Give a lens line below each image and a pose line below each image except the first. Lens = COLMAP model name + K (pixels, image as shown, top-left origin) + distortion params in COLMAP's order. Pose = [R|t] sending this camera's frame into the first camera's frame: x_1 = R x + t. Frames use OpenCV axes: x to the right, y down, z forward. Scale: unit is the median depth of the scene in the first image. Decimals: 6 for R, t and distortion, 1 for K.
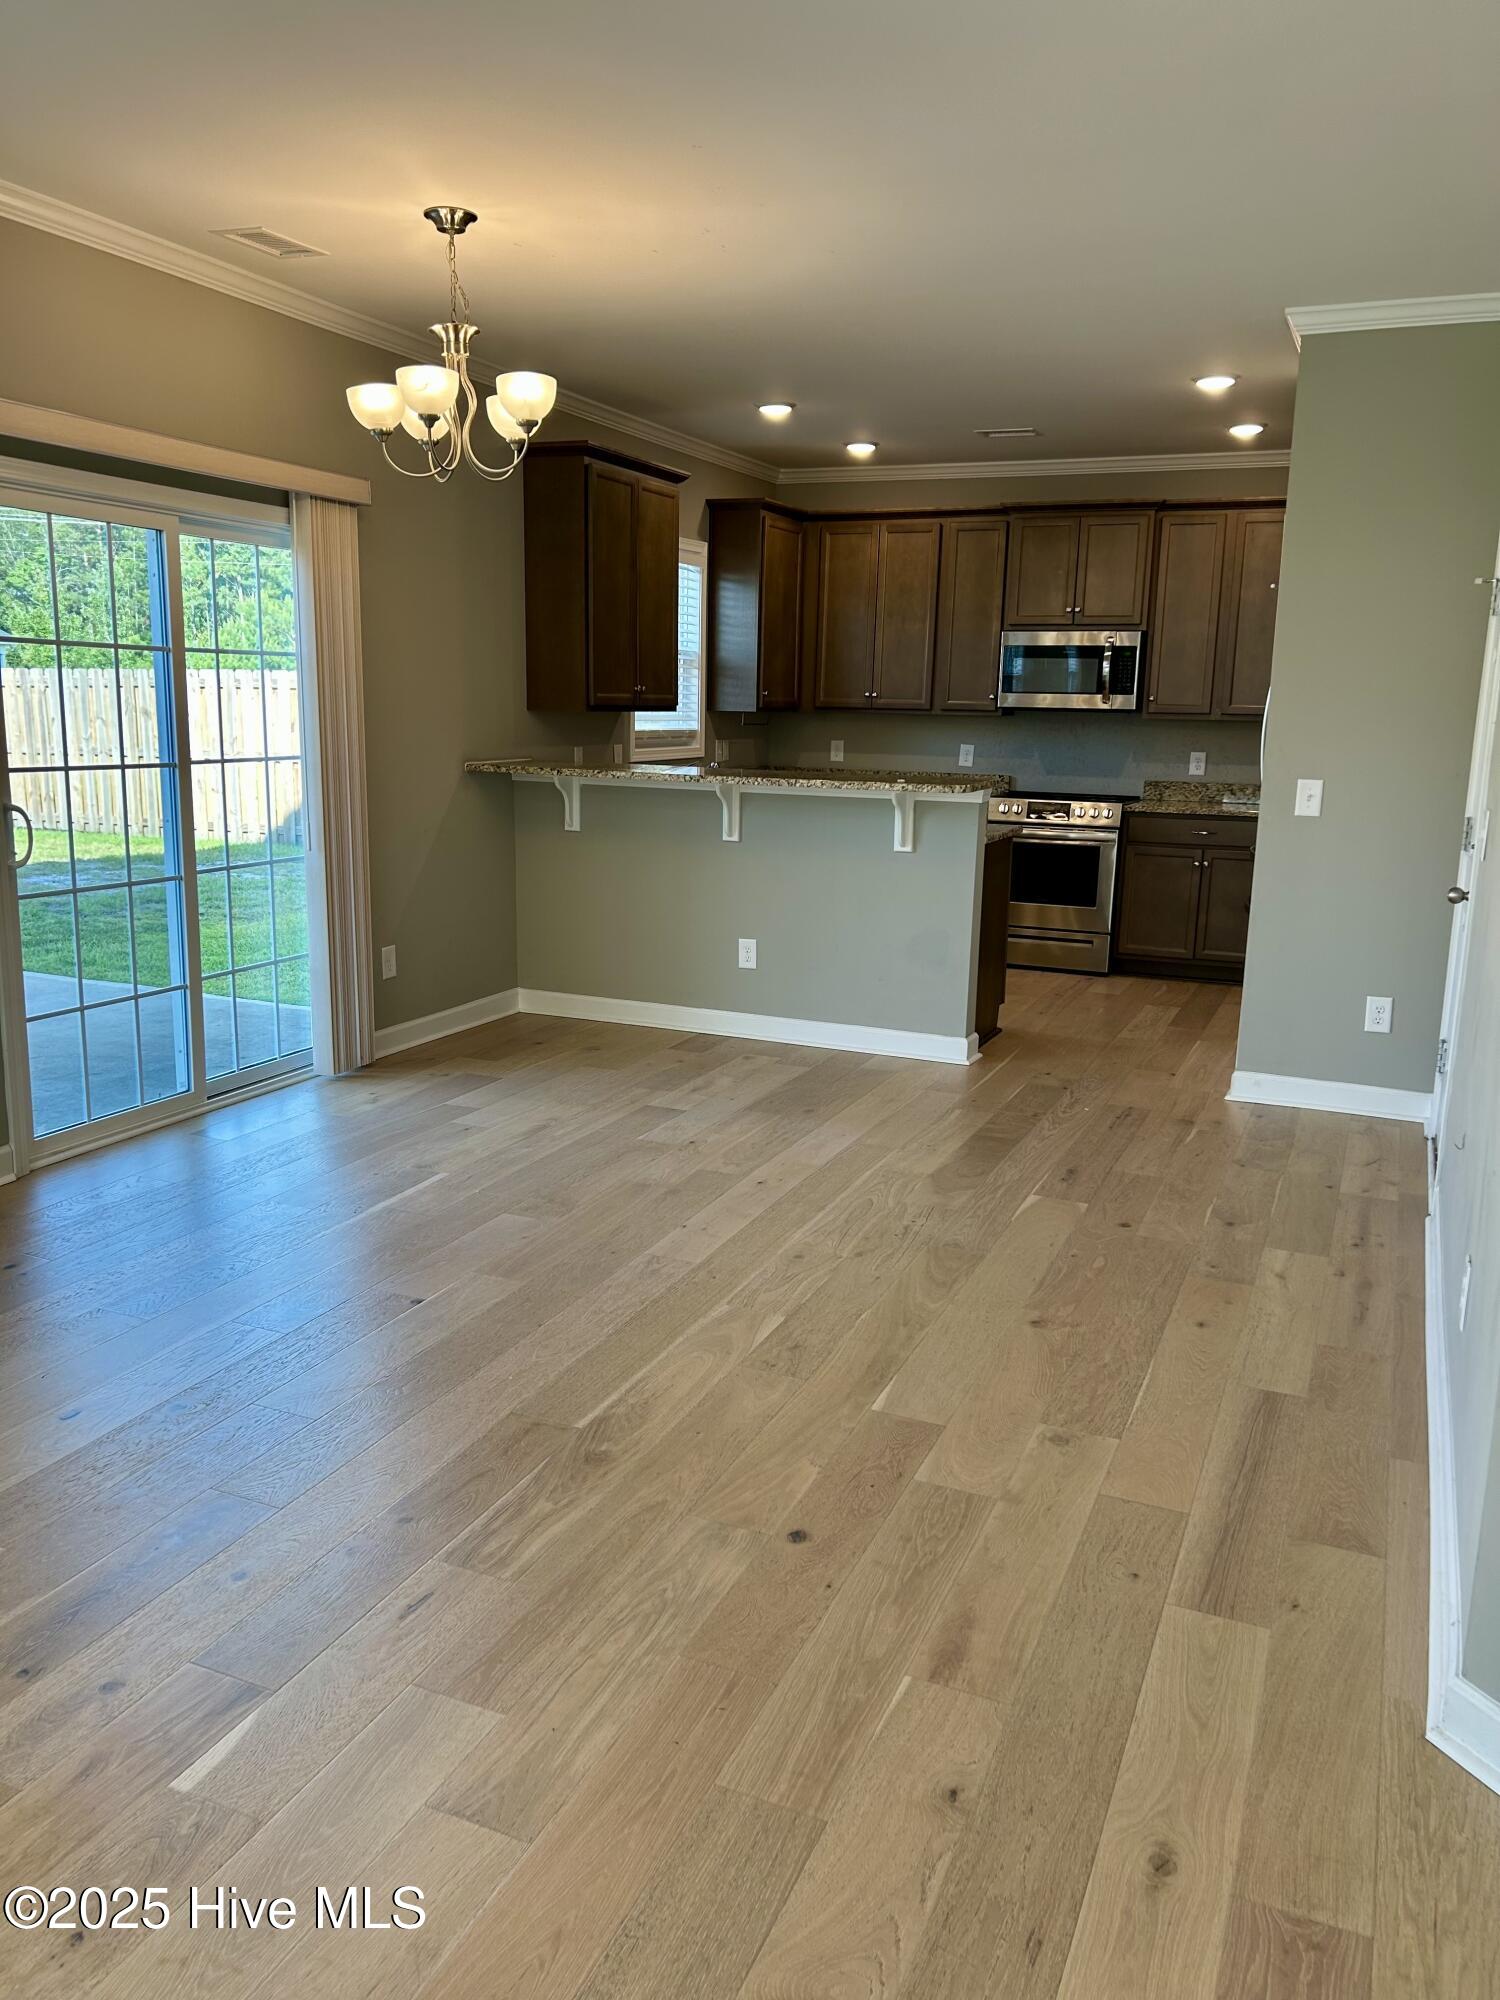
lens RADIAL K [[1495.4, 0, 750.0], [0, 1495.4, 1000.0], [0, 0, 1]] dist [0.008139, -0.001661]
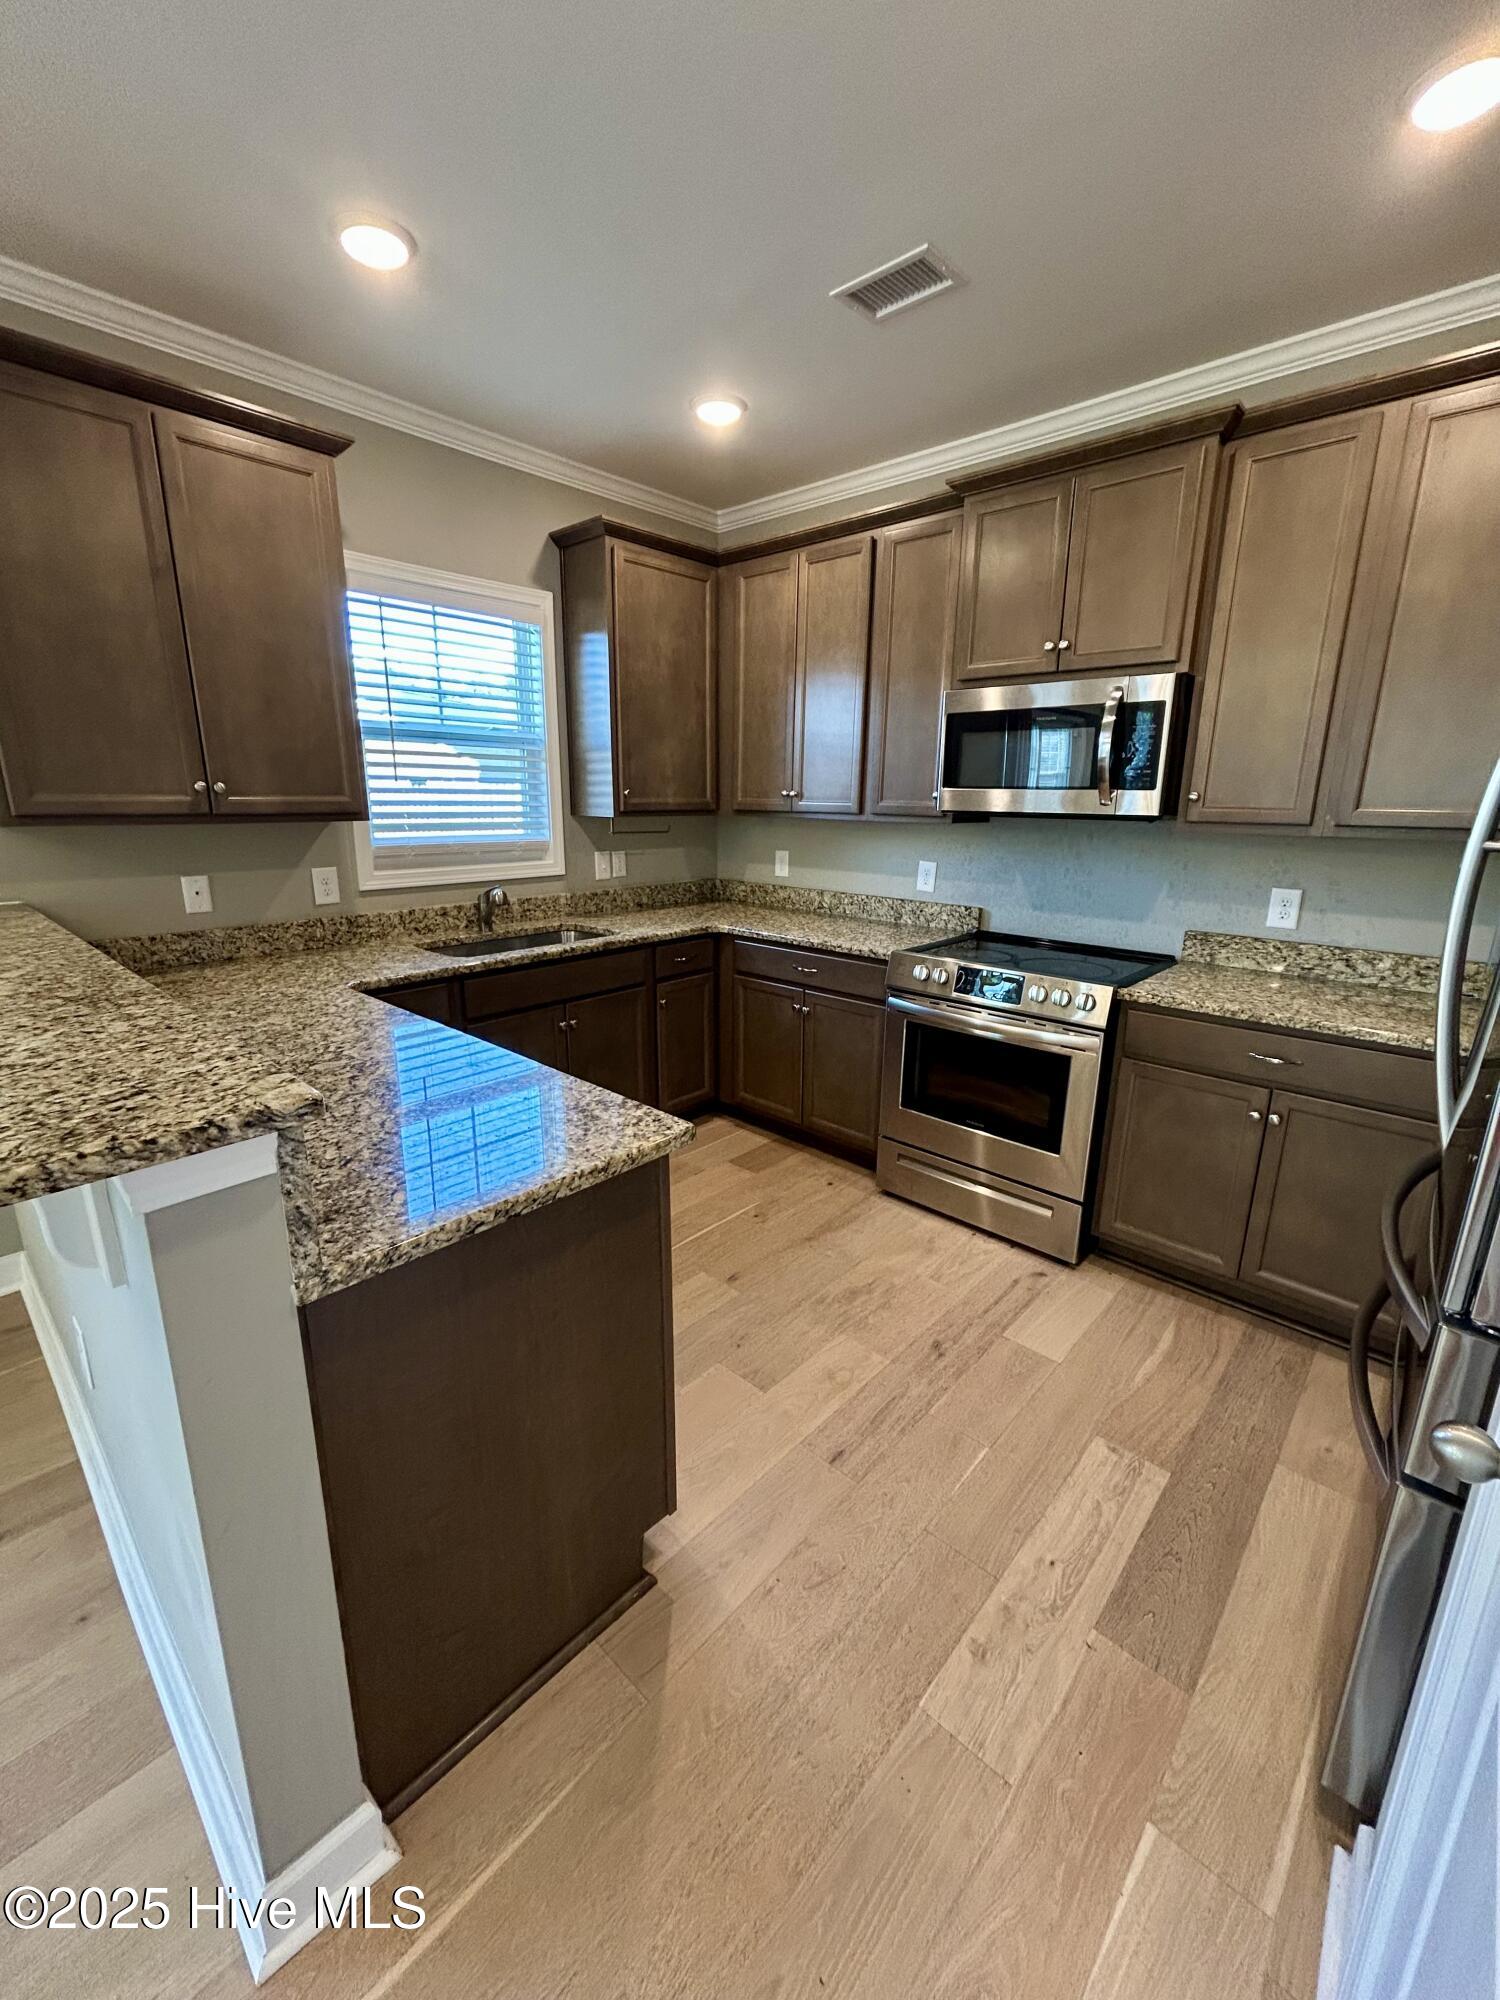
lens RADIAL K [[812.4, 0, 754.5], [0, 812.4, 980.7], [0, 0, 1]] dist [-0.002673, -0.000173]
pose [[0.943929, 0.064286, -0.323830, 0.214151], [-0.055613, 0.997804, 0.035976, -0.133091], [0.325432, -0.015949, 0.945431, 0.650714]]
